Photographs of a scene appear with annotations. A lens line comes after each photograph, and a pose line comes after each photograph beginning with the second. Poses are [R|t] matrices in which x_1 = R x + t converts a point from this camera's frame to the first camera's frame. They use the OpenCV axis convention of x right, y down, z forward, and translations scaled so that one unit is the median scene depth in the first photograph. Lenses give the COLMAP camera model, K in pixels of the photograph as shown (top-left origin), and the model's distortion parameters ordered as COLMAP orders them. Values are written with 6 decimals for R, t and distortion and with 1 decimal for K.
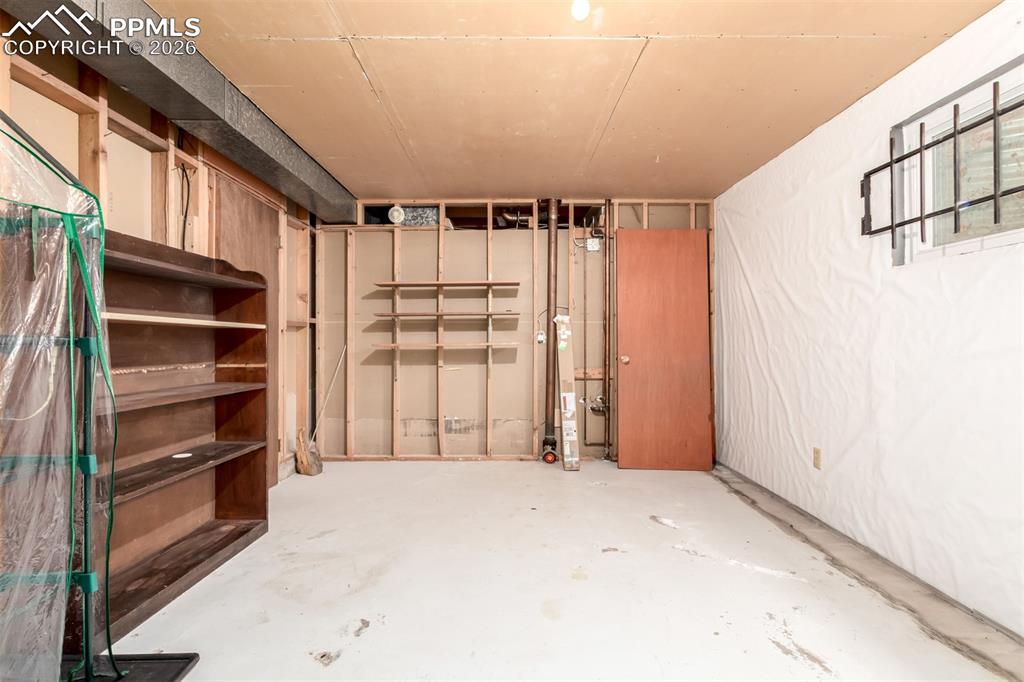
lens RADIAL K [[465.6, 0, 508.9], [0, 465.6, 337.8], [0, 0, 1]] dist [0.001028, -0.001150]
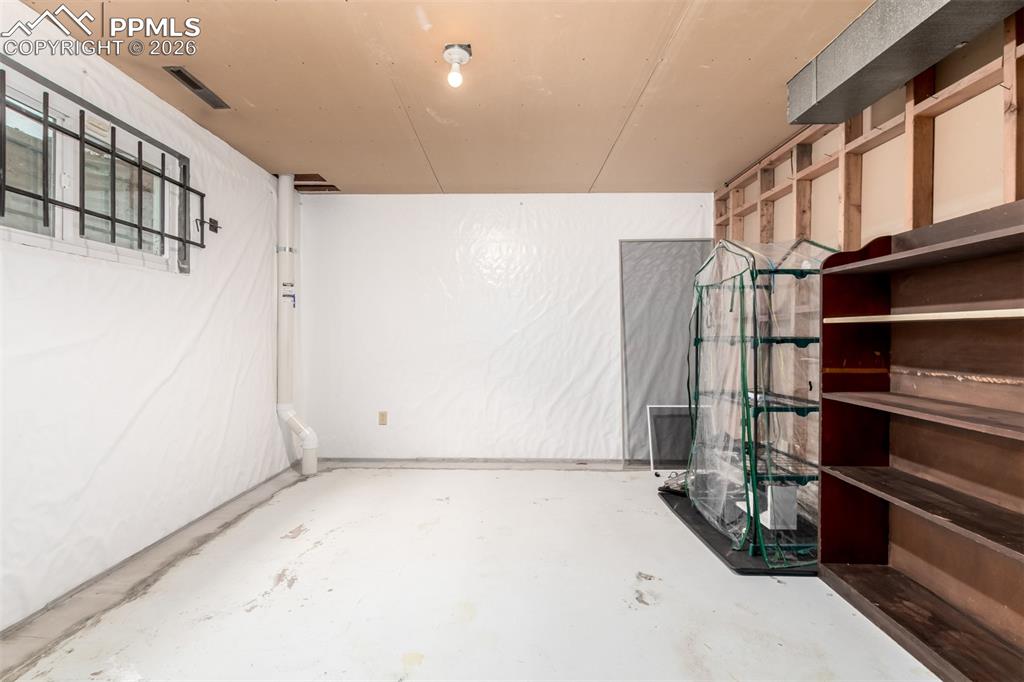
lens RADIAL K [[465.6, 0, 508.9], [0, 465.6, 337.8], [0, 0, 1]] dist [0.001028, -0.001150]
pose [[-0.999925, -0.003884, 0.011655, -0.010477], [-0.003912, 0.999989, -0.002390, 0.005425], [-0.011646, -0.002435, -0.999929, 1.957231]]
